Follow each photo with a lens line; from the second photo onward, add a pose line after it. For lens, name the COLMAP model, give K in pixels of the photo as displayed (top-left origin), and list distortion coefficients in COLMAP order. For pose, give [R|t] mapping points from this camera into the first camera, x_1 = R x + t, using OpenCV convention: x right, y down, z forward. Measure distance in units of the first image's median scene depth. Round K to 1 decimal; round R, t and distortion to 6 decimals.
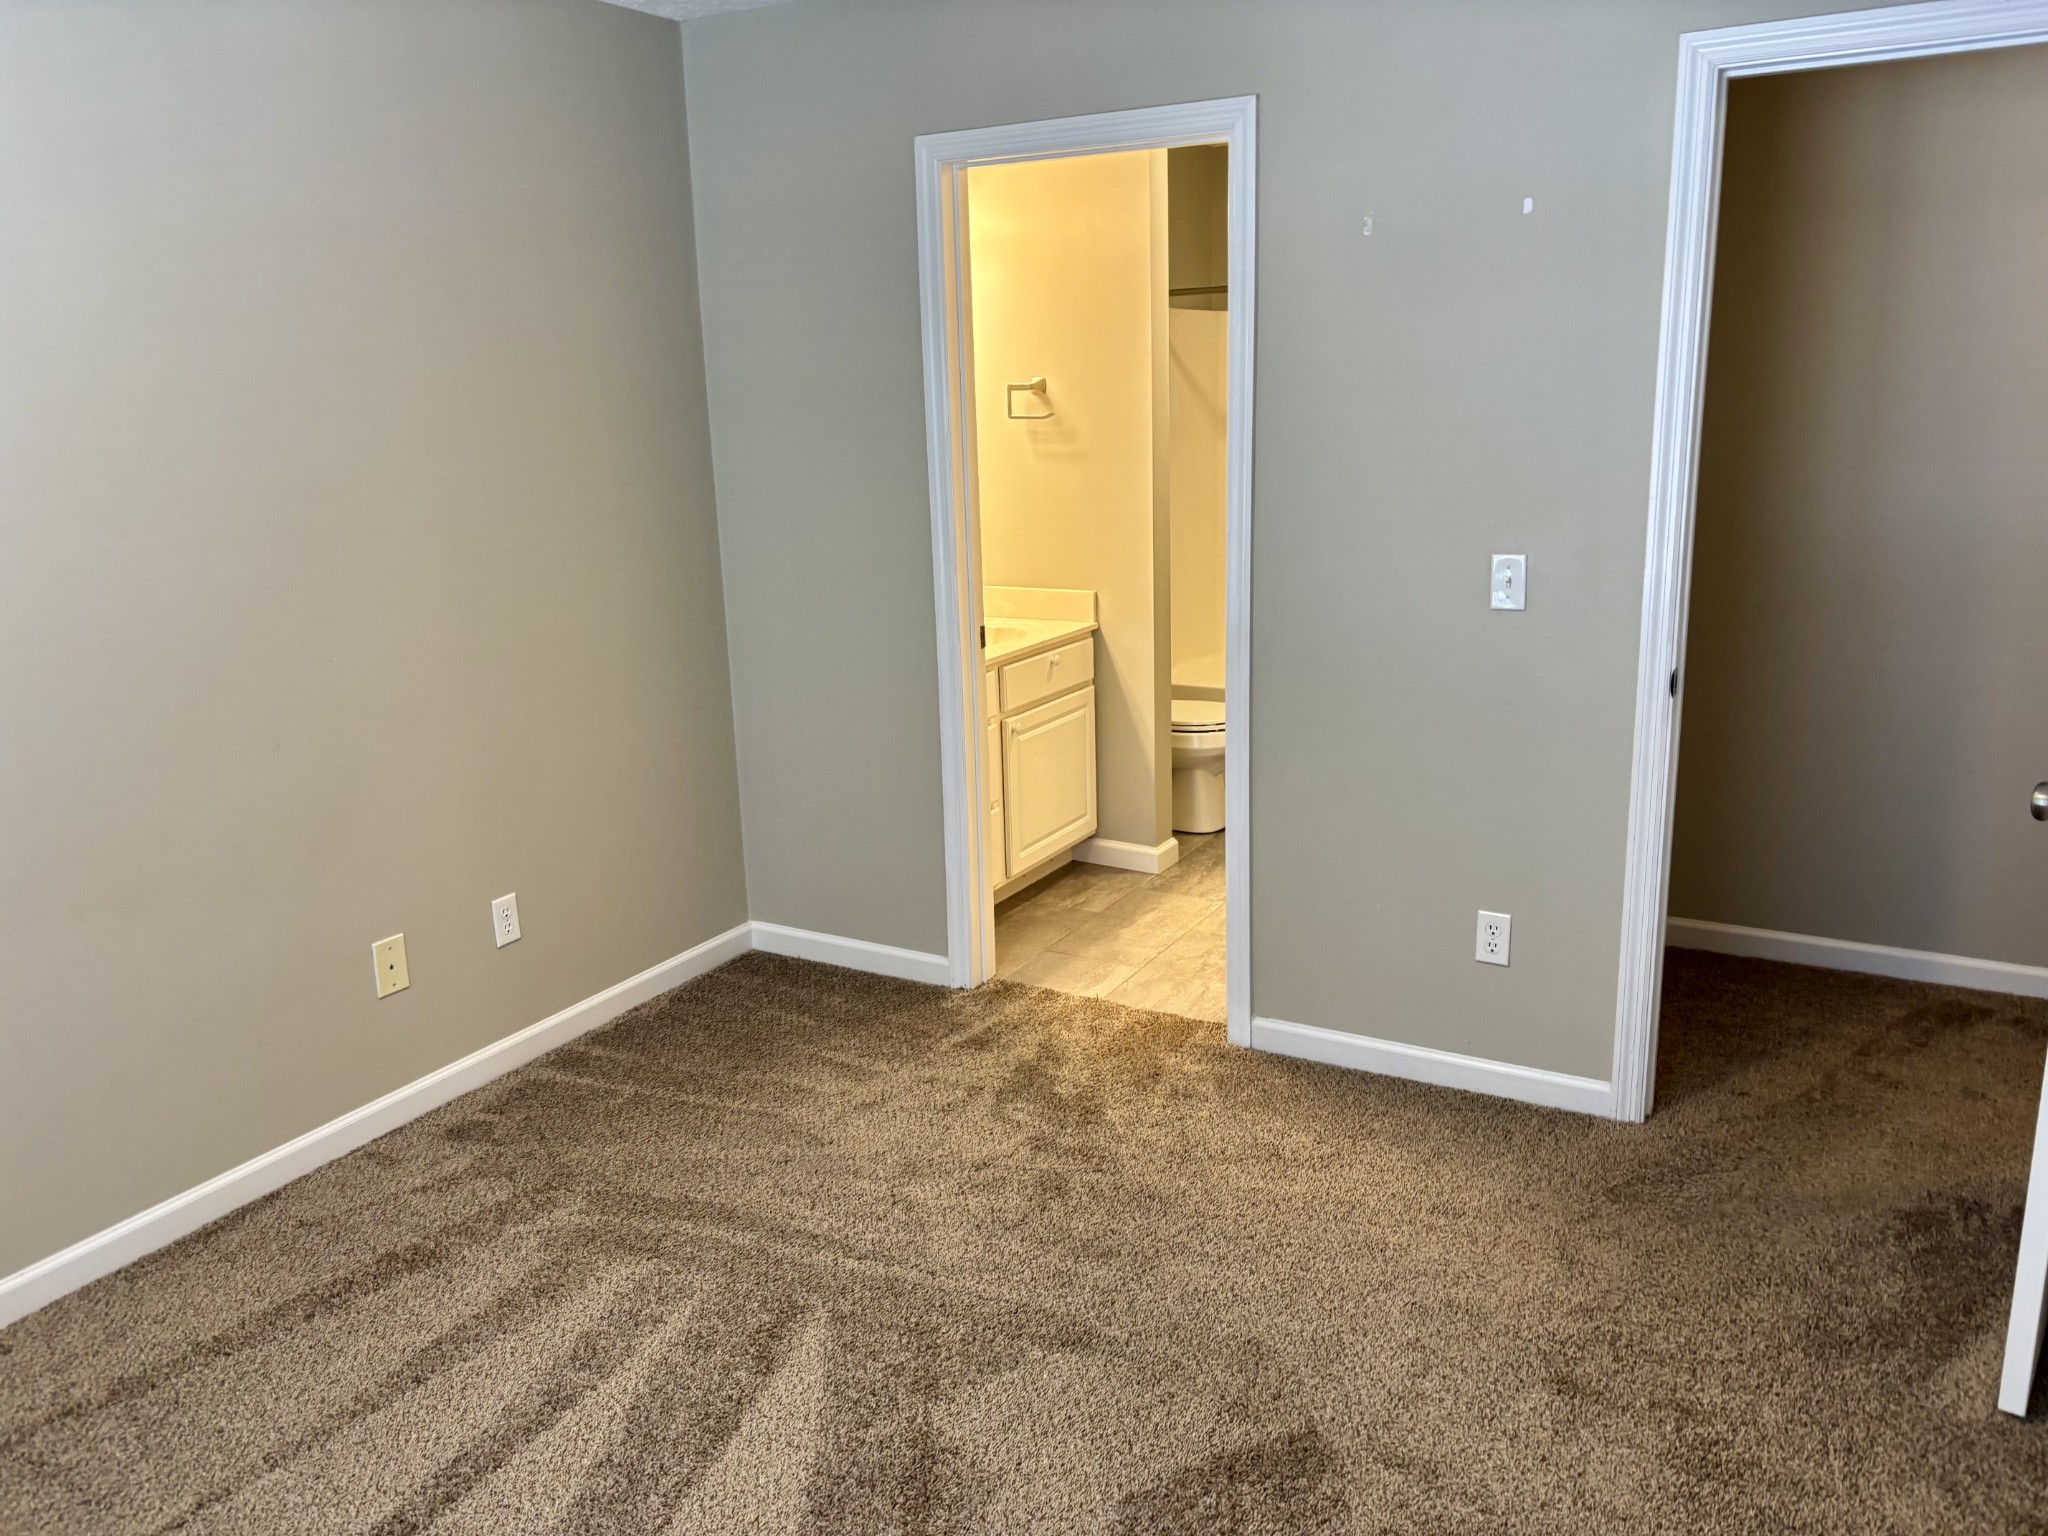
lens RADIAL K [[1531.5, 0, 1024.0], [0, 1531.5, 768.0], [0, 0, 1]] dist [0.003600, -0.040632]
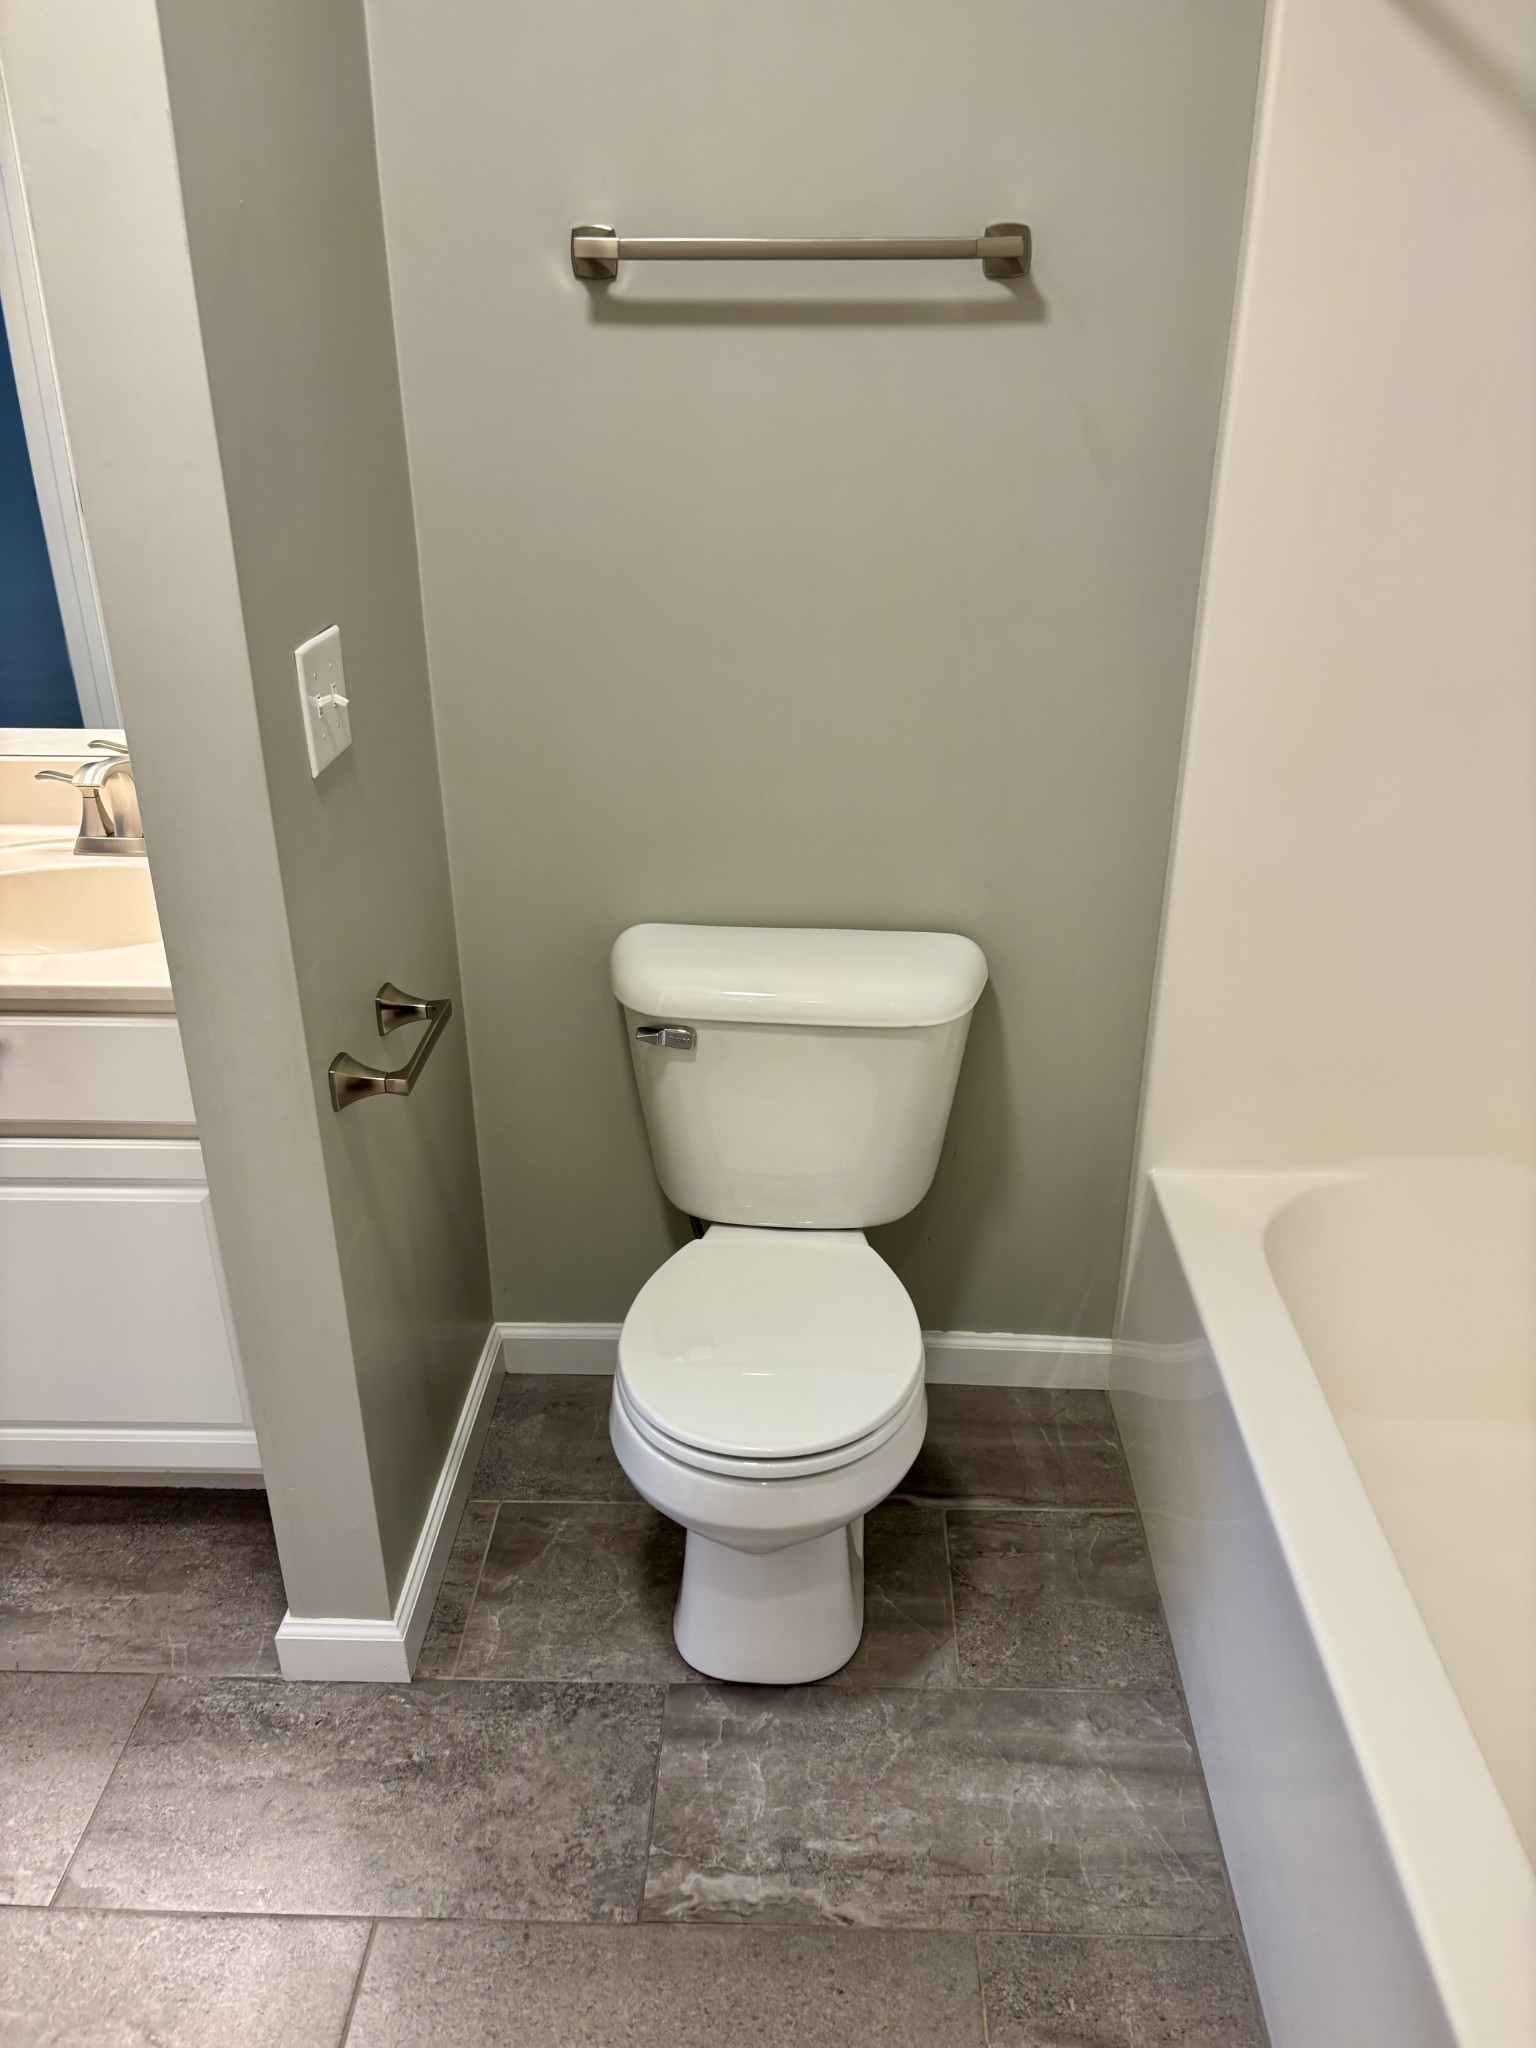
lens RADIAL K [[1531.5, 0, 768.0], [0, 1531.5, 1024.0], [0, 0, 1]] dist [0.003600, -0.040632]
pose [[0.474994, 0.383186, -0.792180, 0.384029], [-0.219500, 0.923353, 0.315023, -0.222879], [0.852174, 0.024249, 0.522696, 0.929165]]
